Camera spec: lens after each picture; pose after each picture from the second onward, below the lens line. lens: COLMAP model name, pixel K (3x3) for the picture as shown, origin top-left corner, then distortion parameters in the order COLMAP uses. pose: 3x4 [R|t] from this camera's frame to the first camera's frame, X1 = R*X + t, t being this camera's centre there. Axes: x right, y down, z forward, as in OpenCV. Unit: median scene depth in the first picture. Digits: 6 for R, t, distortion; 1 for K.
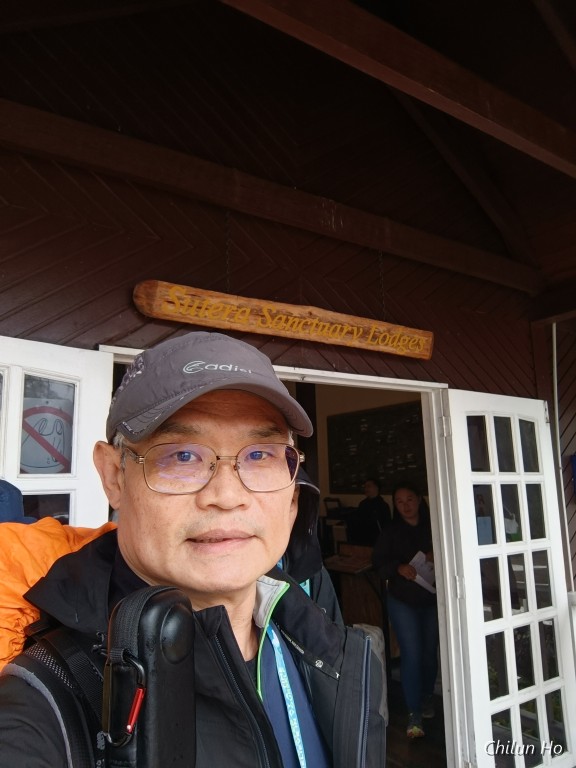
lens RADIAL K [[585.0, 0, 288.0], [0, 585.0, 384.0], [0, 0, 1]] dist [0.000304, -0.000482]
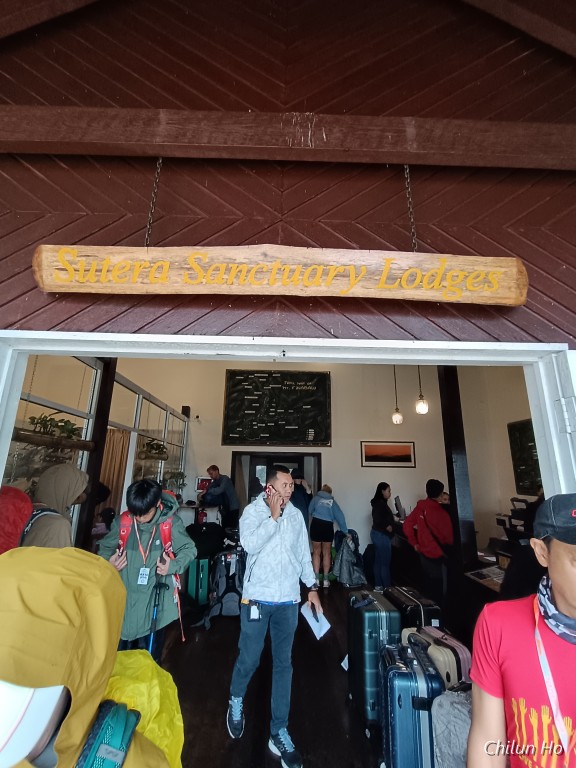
lens RADIAL K [[347.5, 0, 288.0], [0, 347.5, 384.0], [0, 0, 1]] dist [-0.023024, 0.000156]
pose [[0.836876, -0.102304, -0.537748, 0.265522], [0.054893, 0.993113, -0.103507, 0.075036], [0.544633, 0.057104, 0.836728, 0.678767]]
